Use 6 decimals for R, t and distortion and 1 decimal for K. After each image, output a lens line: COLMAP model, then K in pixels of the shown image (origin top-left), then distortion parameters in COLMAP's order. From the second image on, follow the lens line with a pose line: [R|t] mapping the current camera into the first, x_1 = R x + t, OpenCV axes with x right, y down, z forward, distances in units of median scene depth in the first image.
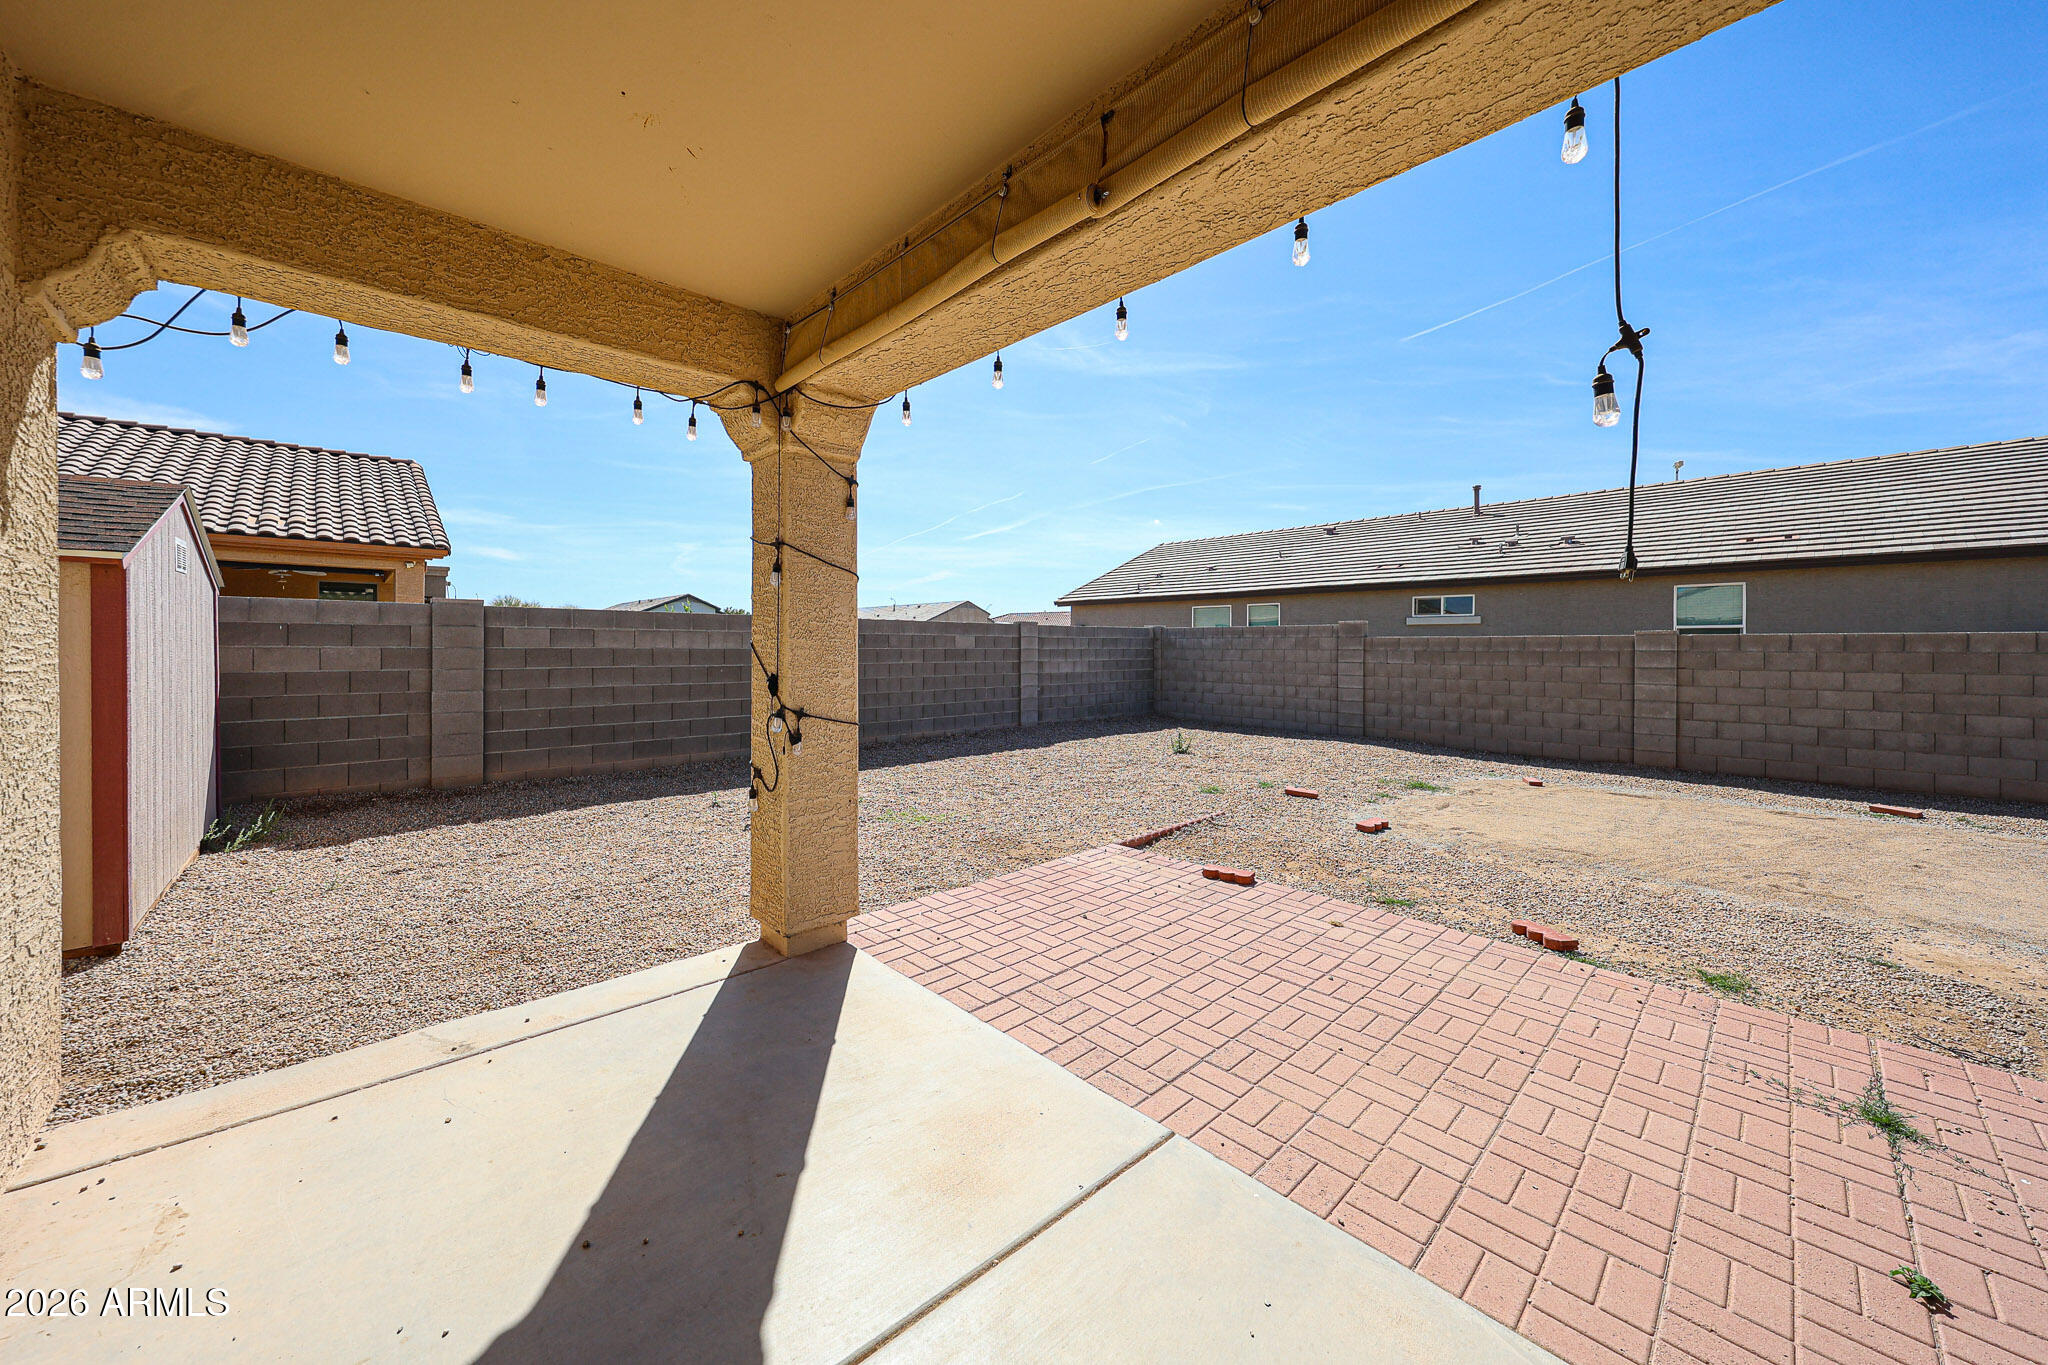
lens RADIAL K [[787.8, 0, 1019.6], [0, 787.8, 655.7], [0, 0, 1]] dist [0.002056, -0.000162]
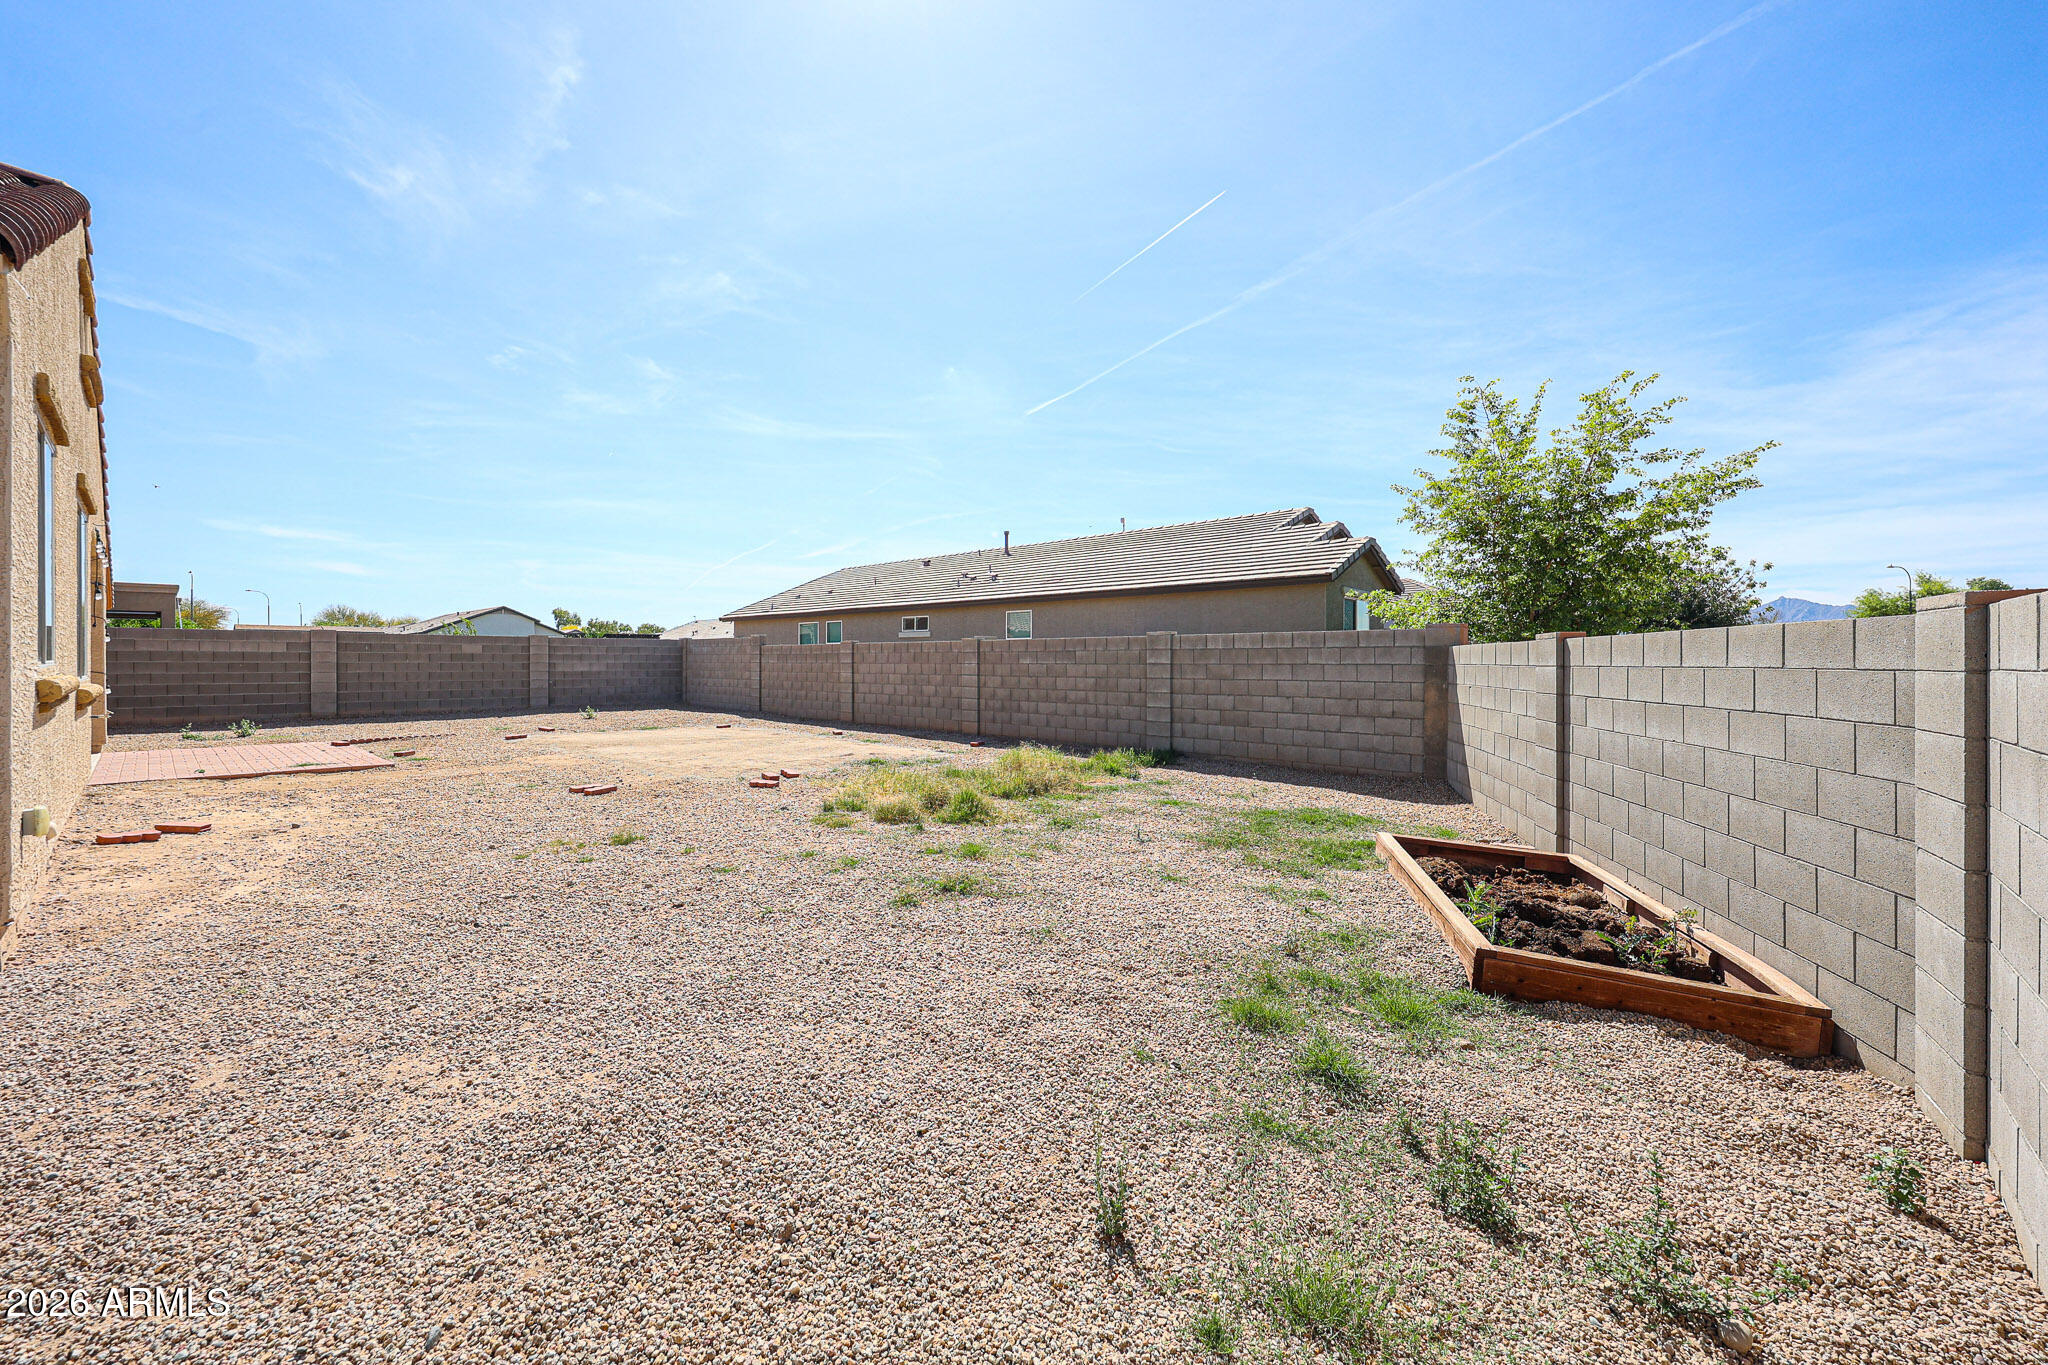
lens RADIAL K [[819.4, 0, 1019.6], [0, 819.4, 658.4], [0, 0, 1]] dist [0.001033, 0.000040]
pose [[0.998125, -0.001903, 0.061179, 0.693254], [0.002861, 0.999875, -0.015573, 0.021960], [-0.061142, 0.015719, 0.998005, -0.485657]]
